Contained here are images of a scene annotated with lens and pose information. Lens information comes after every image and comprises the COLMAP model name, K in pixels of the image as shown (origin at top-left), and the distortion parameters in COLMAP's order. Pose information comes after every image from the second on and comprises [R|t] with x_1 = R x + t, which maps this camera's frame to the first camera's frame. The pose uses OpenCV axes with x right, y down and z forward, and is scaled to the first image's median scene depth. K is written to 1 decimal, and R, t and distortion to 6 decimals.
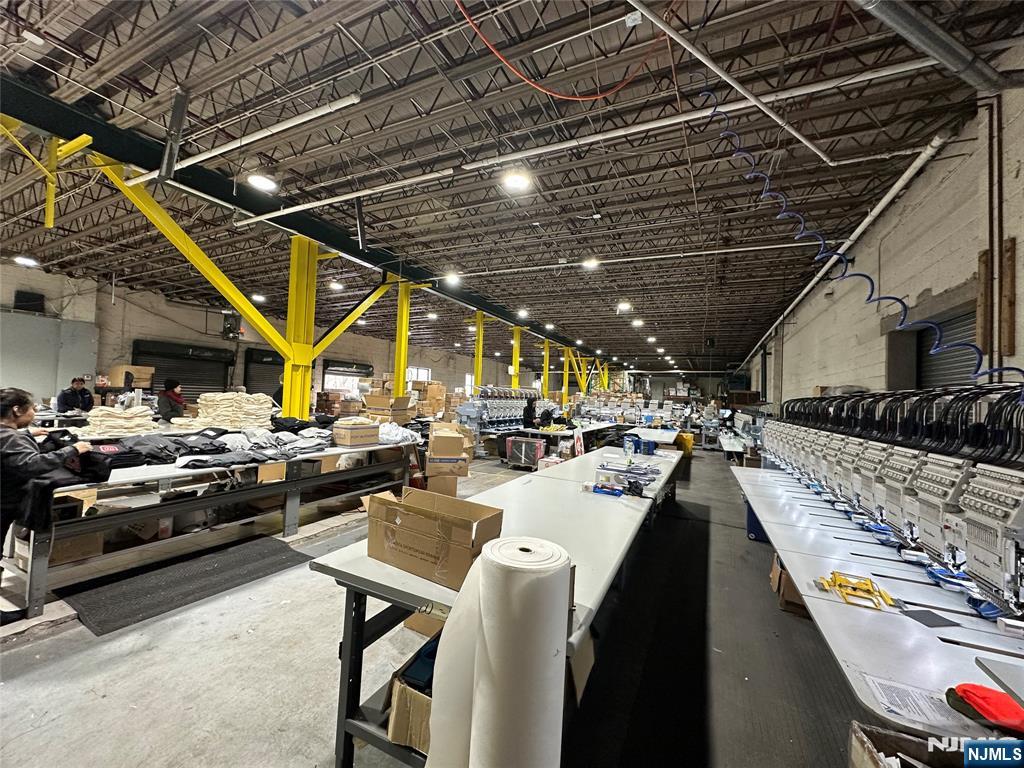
lens RADIAL K [[406.4, 0, 510.4], [0, 406.4, 383.0], [0, 0, 1]] dist [-0.000224, -0.000347]
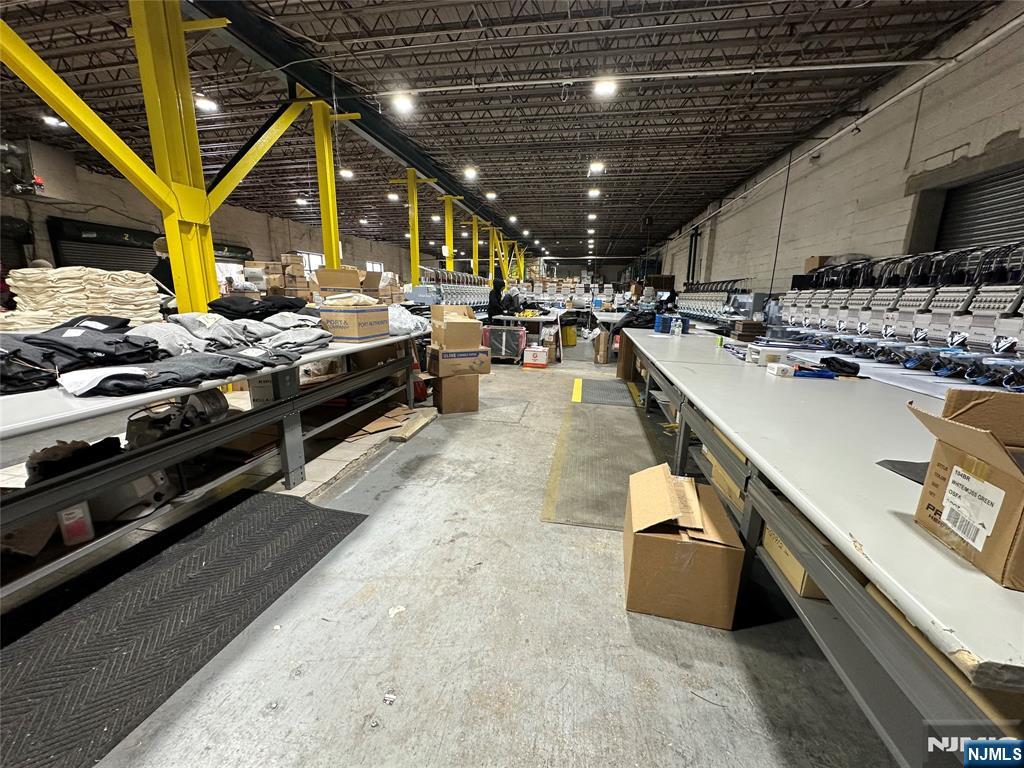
lens RADIAL K [[406.4, 0, 511.3], [0, 406.4, 385.4], [0, 0, 1]] dist [-0.000224, -0.000347]
pose [[0.964046, -0.083891, 0.252147, -0.259894], [0.015617, 0.965108, 0.261387, 0.049855], [-0.265277, -0.248051, 0.931718, 0.260265]]
